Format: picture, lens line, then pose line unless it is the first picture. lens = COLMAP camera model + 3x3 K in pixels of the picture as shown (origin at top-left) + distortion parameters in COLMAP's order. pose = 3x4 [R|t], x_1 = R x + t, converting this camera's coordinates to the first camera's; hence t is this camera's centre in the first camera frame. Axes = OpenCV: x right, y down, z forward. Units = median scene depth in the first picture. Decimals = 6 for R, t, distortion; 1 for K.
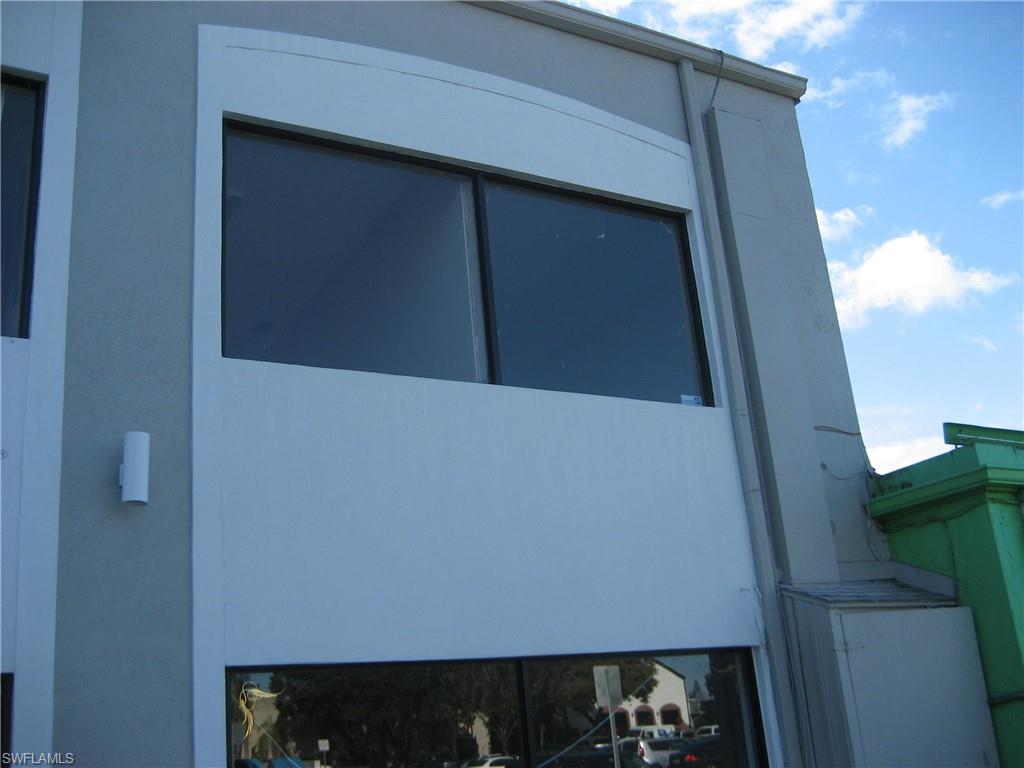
lens RADIAL K [[1027.9, 0, 512.0], [0, 1027.9, 384.0], [0, 0, 1]] dist [-0.102770, 0.029503]
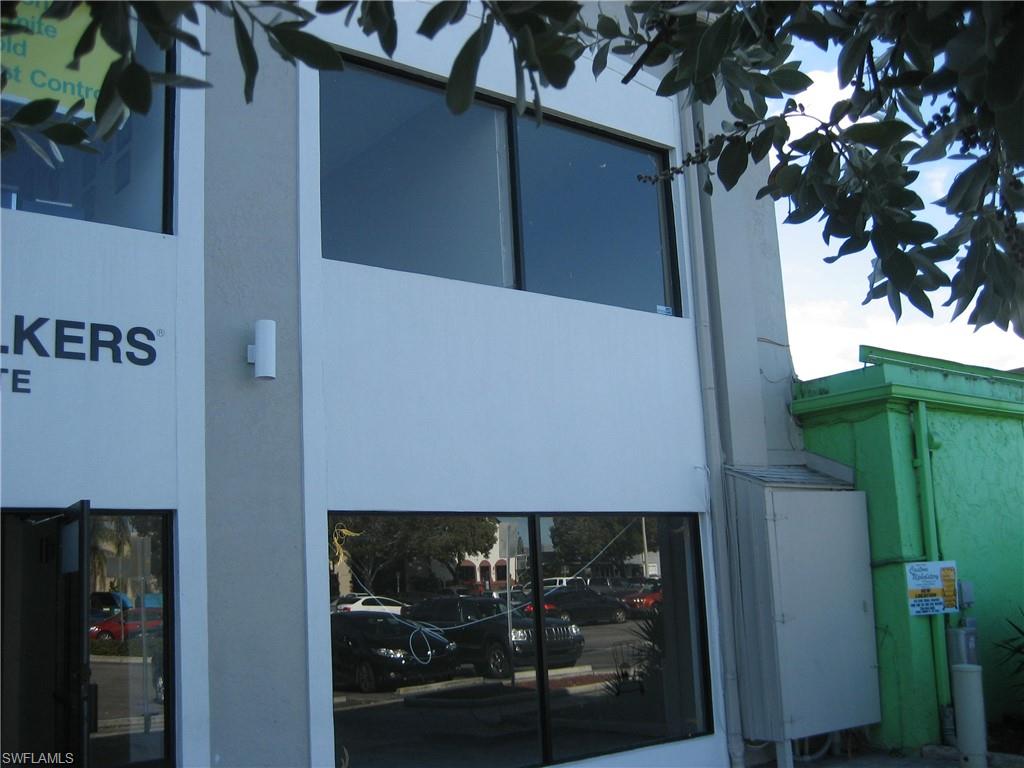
lens RADIAL K [[1027.9, 0, 512.0], [0, 1027.9, 384.0], [0, 0, 1]] dist [-0.102770, 0.029503]
pose [[0.987717, 0.063178, 0.142910, -0.176036], [-0.082114, 0.988009, 0.130750, -0.043450], [-0.132936, -0.140879, 0.981061, -0.181338]]
